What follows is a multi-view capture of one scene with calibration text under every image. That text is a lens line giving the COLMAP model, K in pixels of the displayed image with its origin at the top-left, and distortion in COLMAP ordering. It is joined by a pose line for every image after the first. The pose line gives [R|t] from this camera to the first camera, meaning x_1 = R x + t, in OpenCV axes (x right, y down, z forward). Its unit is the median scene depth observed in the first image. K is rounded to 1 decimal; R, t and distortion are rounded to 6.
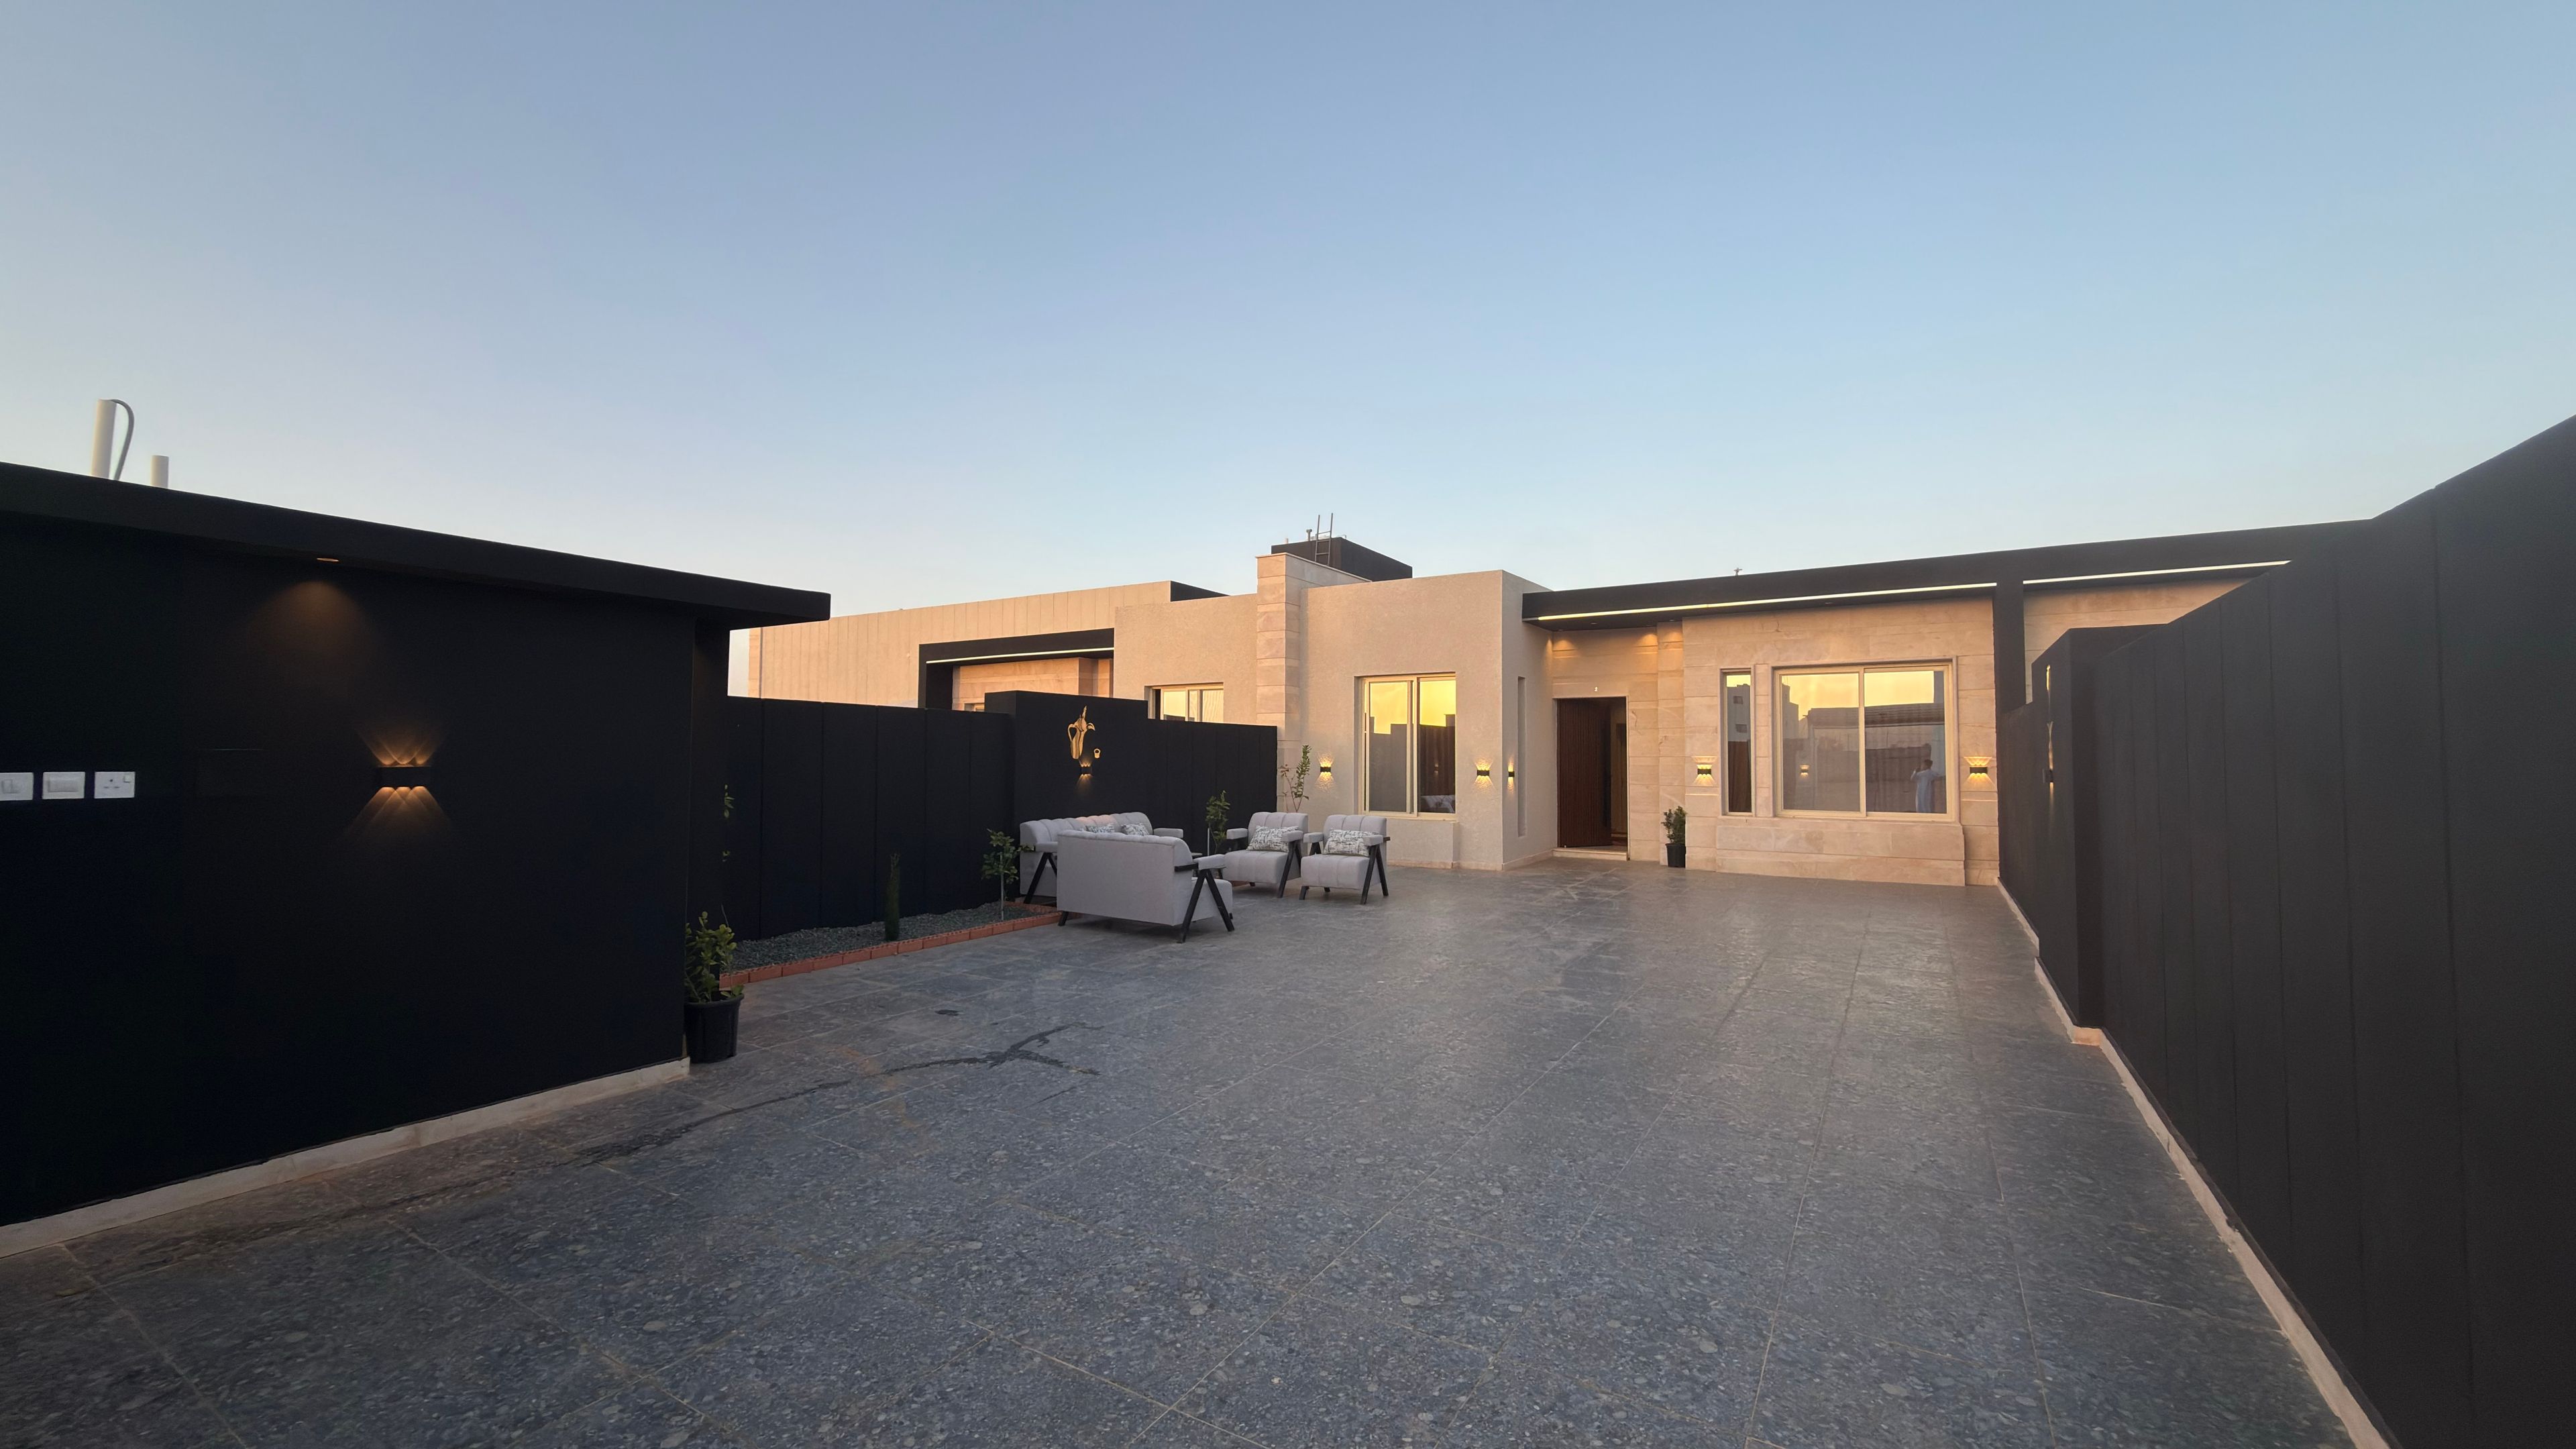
lens RADIAL K [[1022.6, 0, 1286.4], [0, 1022.6, 722.5], [0, 0, 1]] dist [-0.000272, -0.000019]
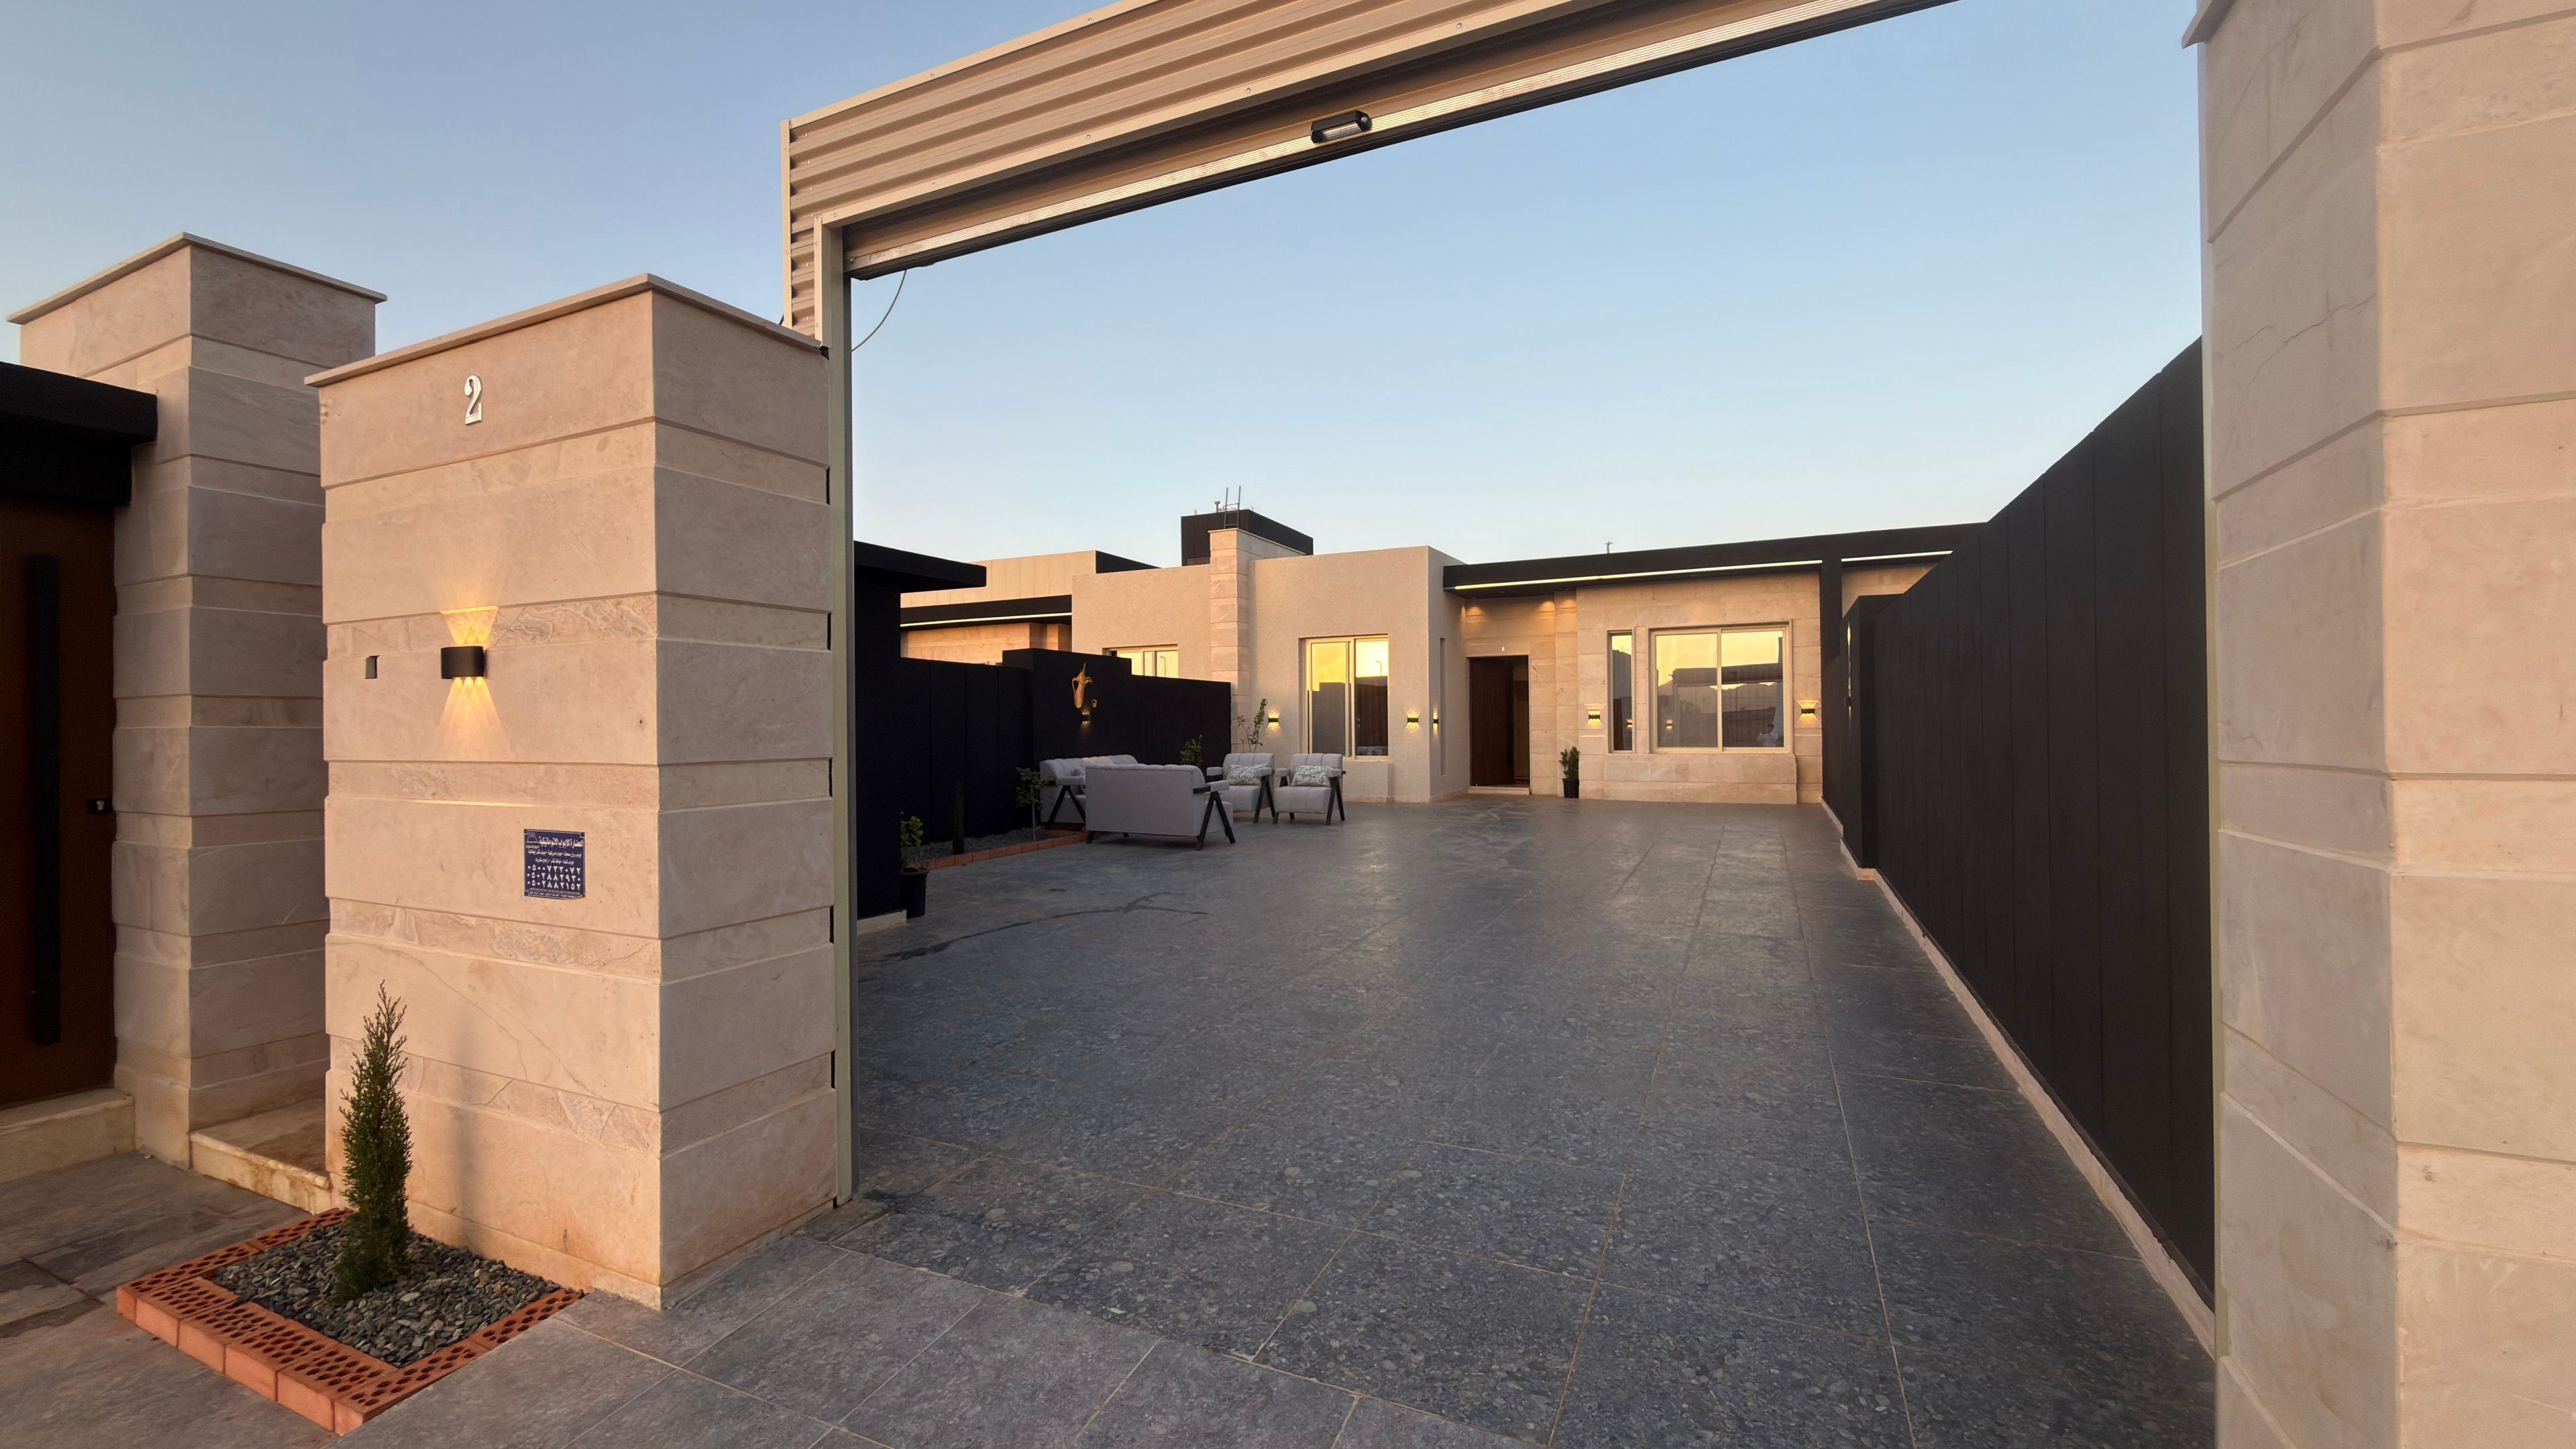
lens RADIAL K [[1022.6, 0, 1286.4], [0, 1022.6, 722.5], [0, 0, 1]] dist [-0.000272, -0.000019]
pose [[0.993287, -0.011521, 0.115101, -0.085696], [0.008052, 0.999501, 0.030556, 0.015092], [-0.115395, -0.029424, 0.992884, -0.143922]]
